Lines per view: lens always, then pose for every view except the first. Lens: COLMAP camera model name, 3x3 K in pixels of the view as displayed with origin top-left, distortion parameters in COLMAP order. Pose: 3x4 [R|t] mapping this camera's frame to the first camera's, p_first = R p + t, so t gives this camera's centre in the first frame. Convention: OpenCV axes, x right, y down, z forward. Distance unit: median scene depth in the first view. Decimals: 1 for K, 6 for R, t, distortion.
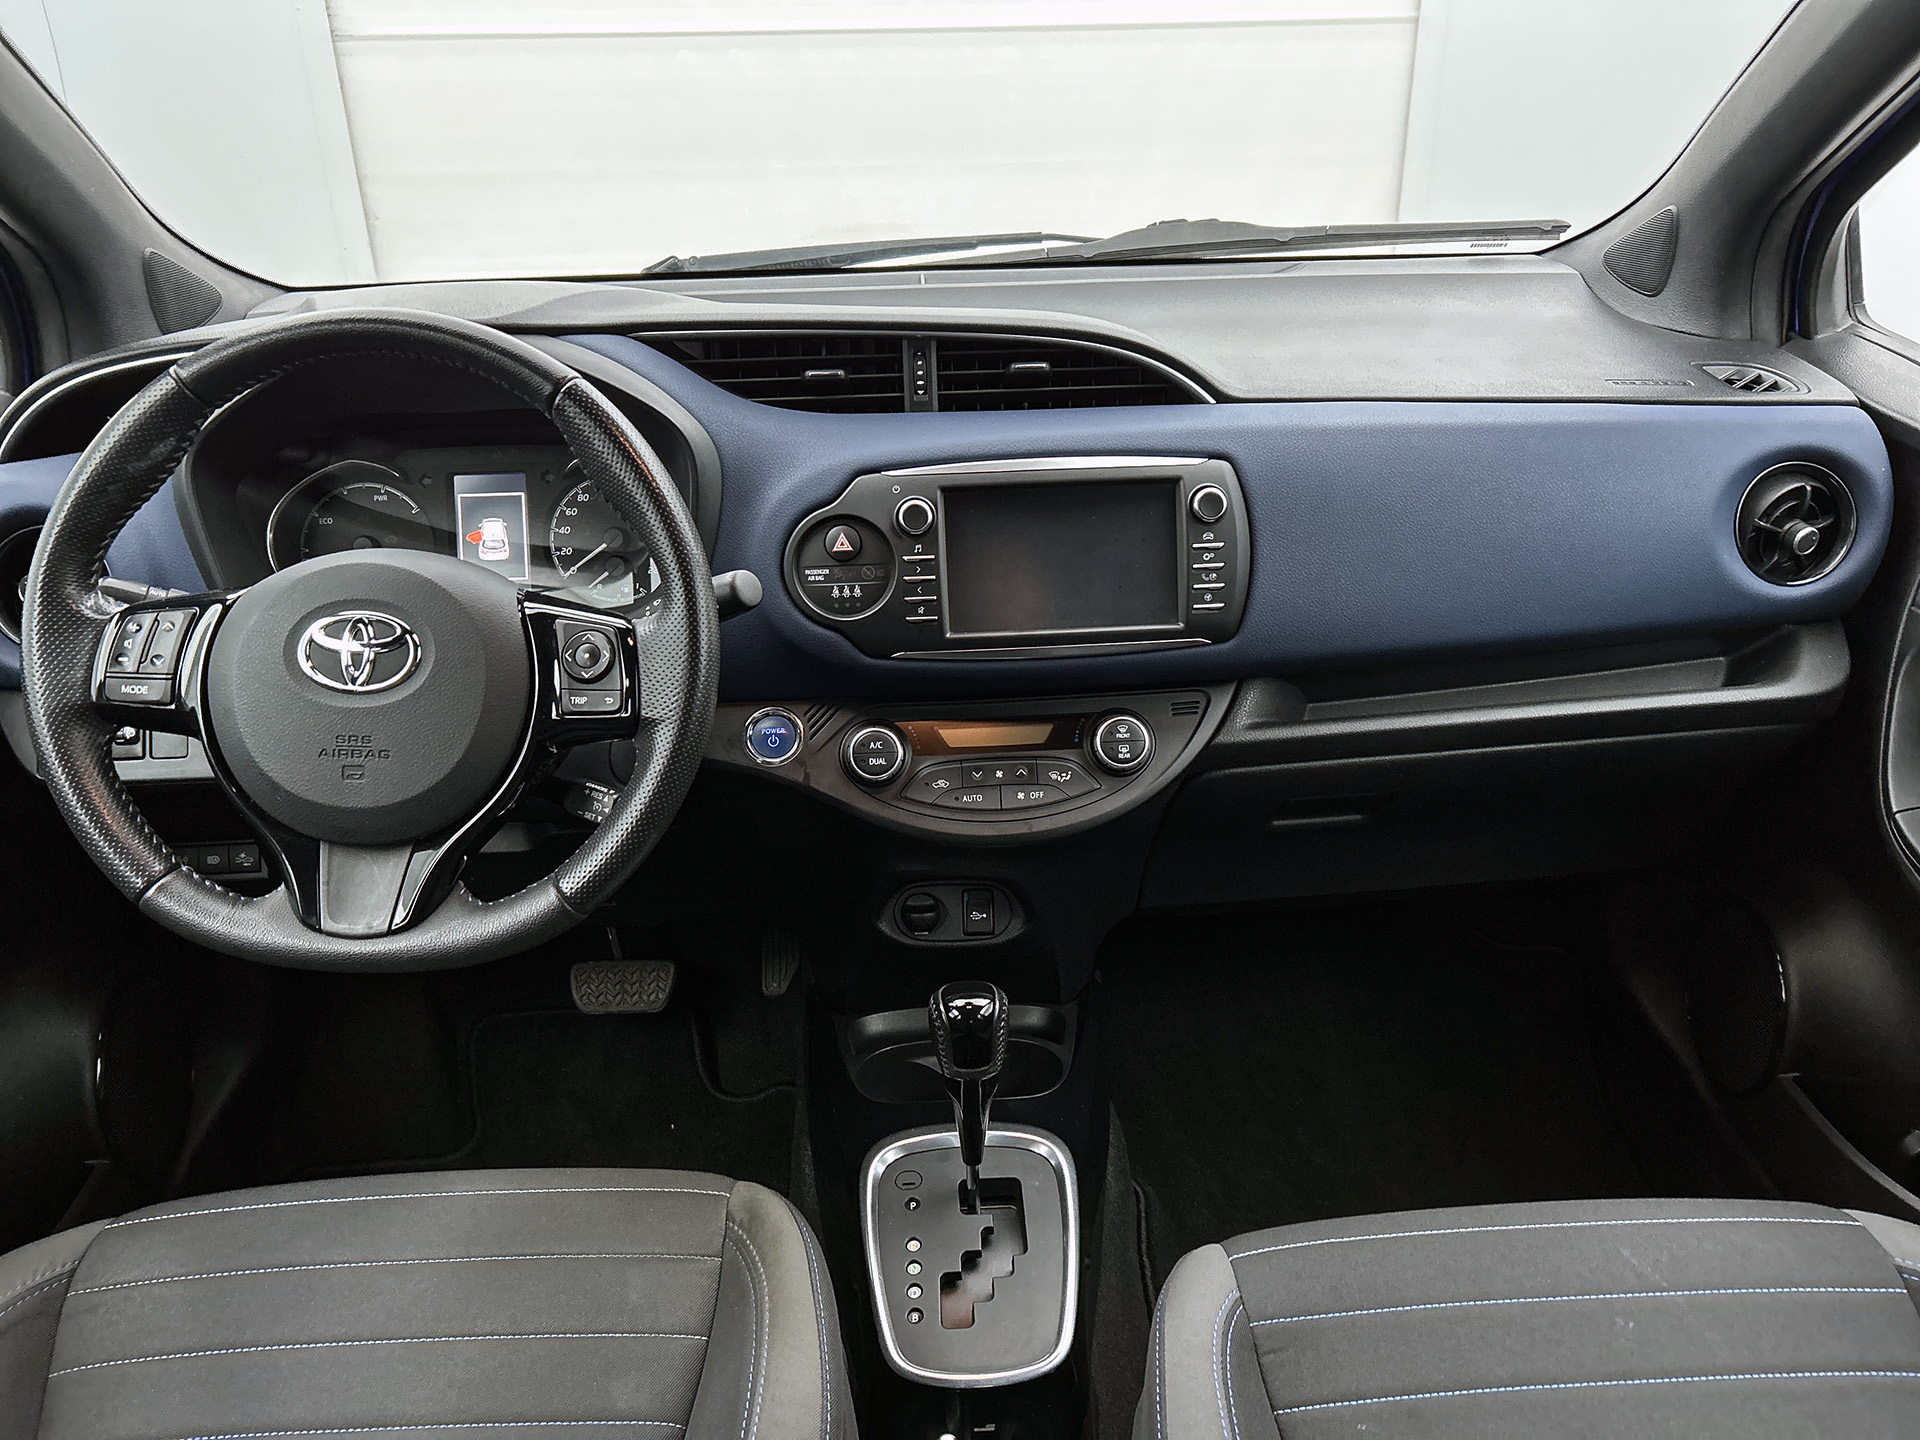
lens RADIAL K [[1468.3, 0, 969.0], [0, 1468.3, 736.4], [0, 0, 1]] dist [0.055380, -0.089471]
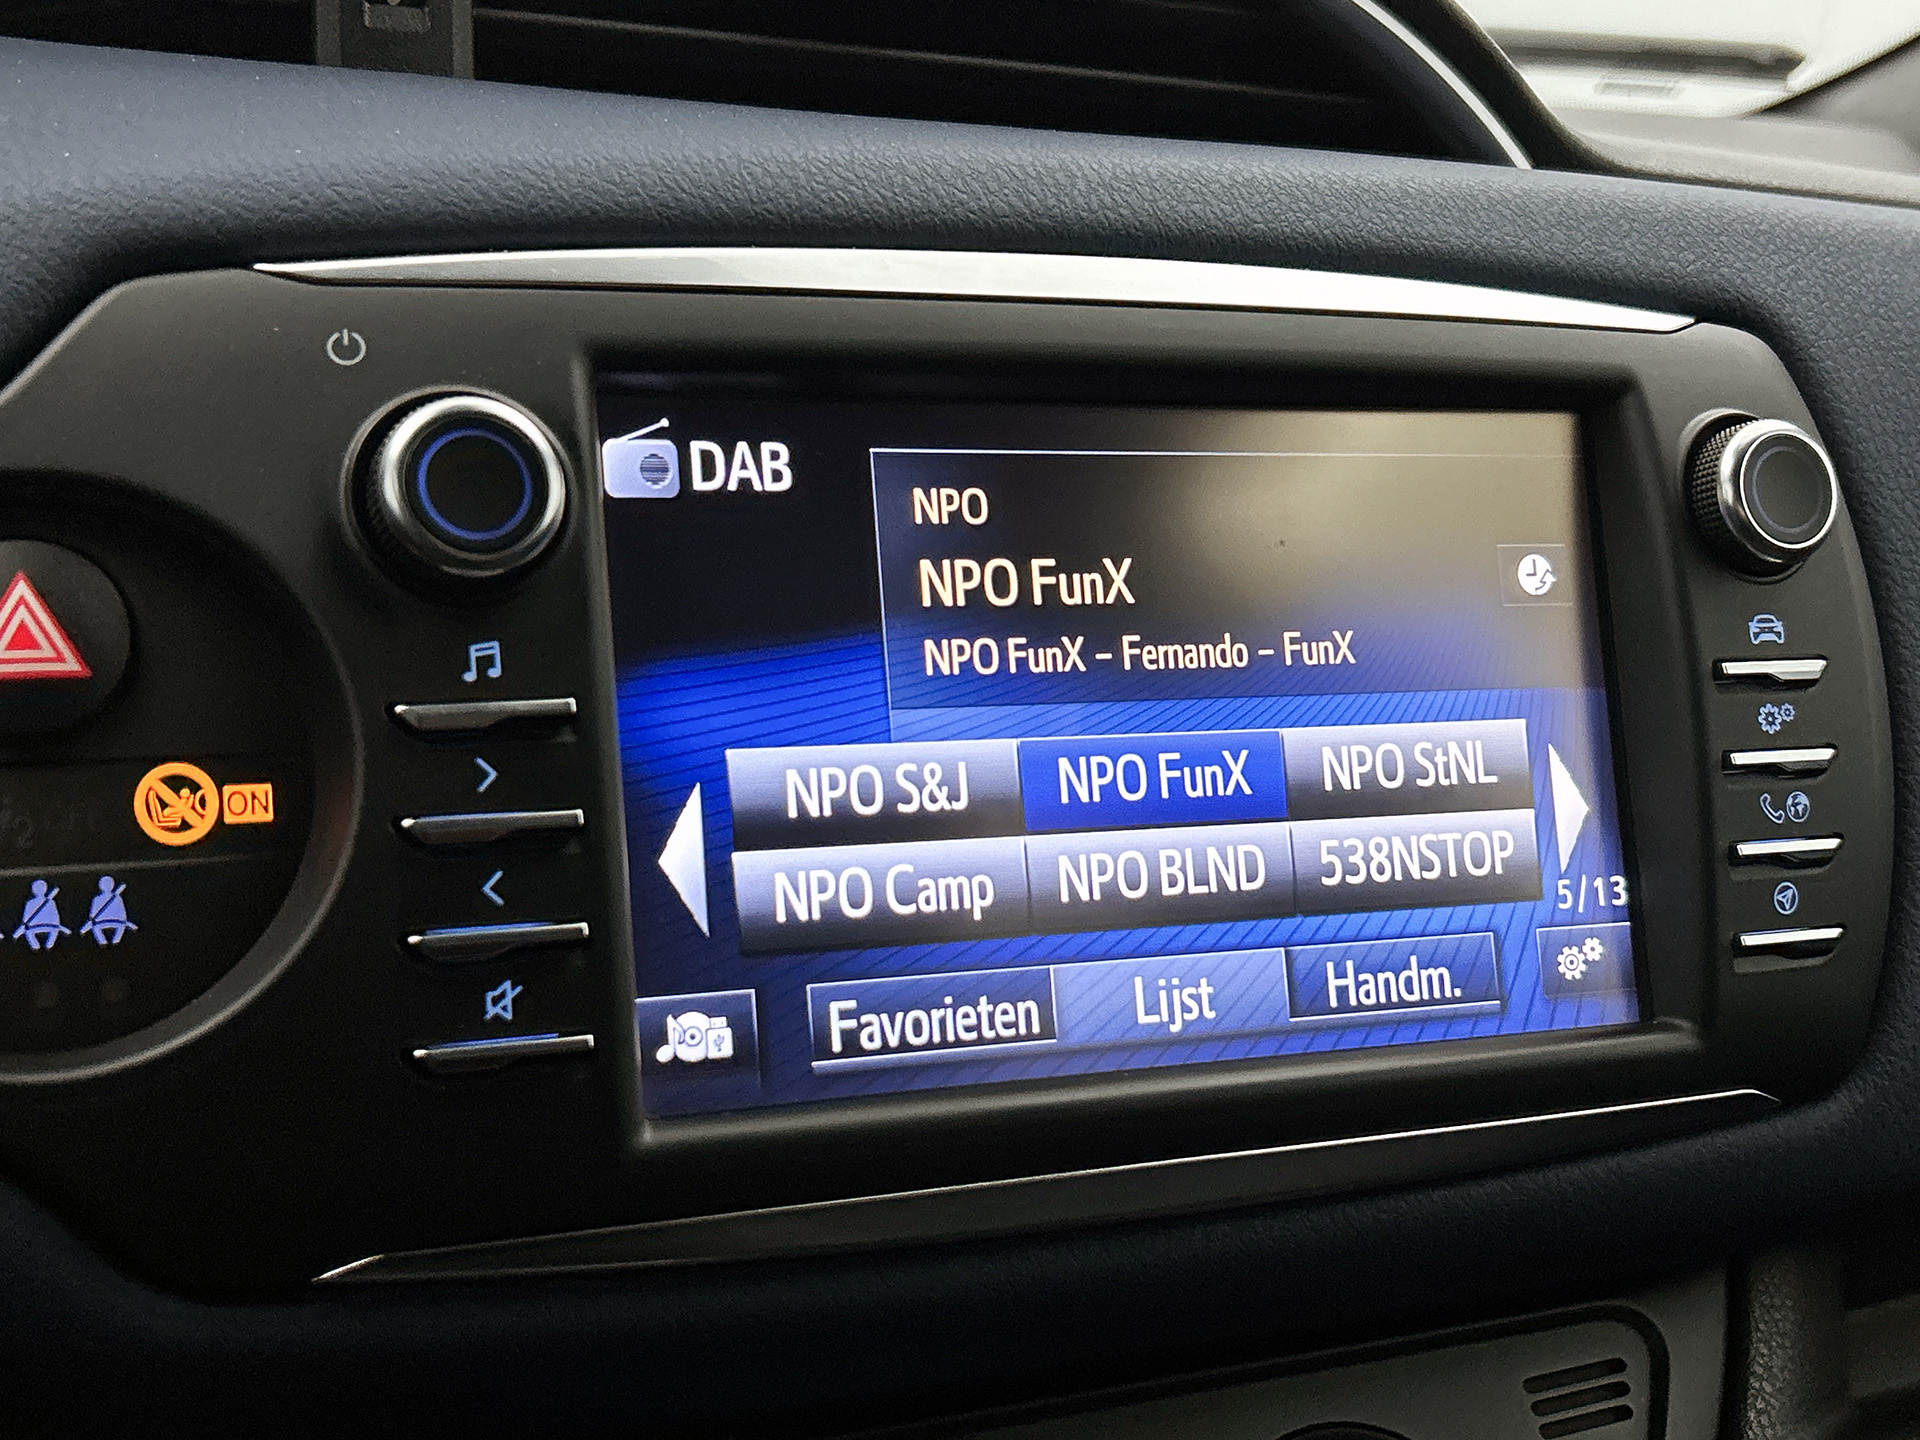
lens RADIAL K [[2489.5, 0, 980.3], [0, 2489.5, 730.8], [0, 0, 1]] dist [0.013218, 0.000000]
pose [[0.932966, 0.001959, 0.359960, -0.085459], [0.076201, 0.976248, -0.202816, -0.051760], [-0.351807, 0.216649, 0.910656, 0.685916]]
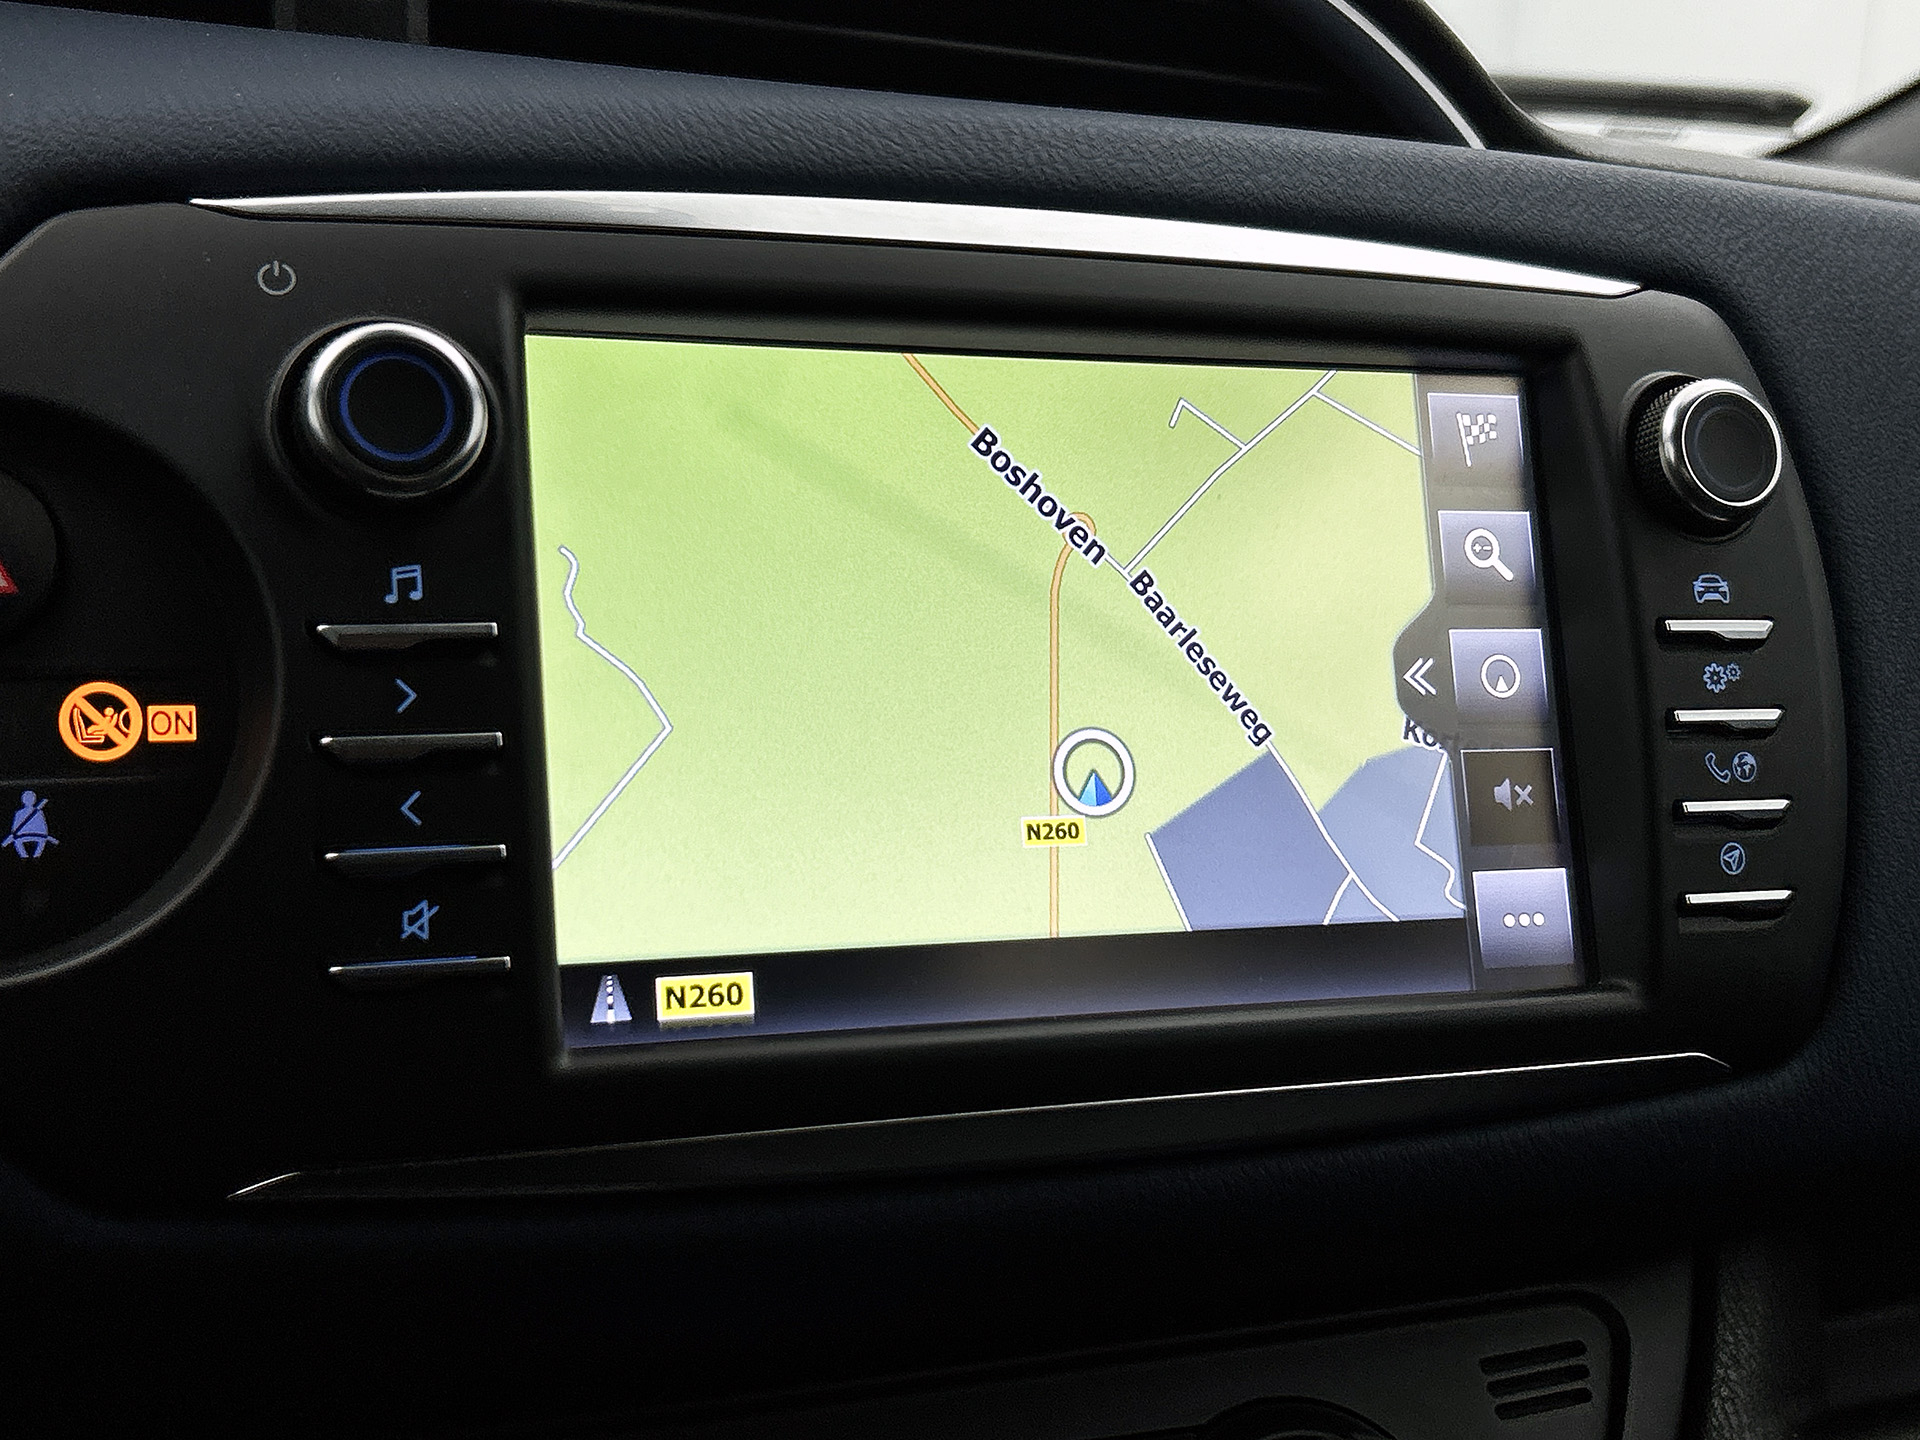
lens RADIAL K [[2489.5, 0, 956.8], [0, 2489.5, 726.4], [0, 0, 1]] dist [0.013218, 0.000000]
pose [[0.942315, 0.018958, 0.334189, -0.071132], [0.066896, 0.967587, -0.243516, -0.030431], [-0.327974, 0.251825, 0.910504, 0.684806]]
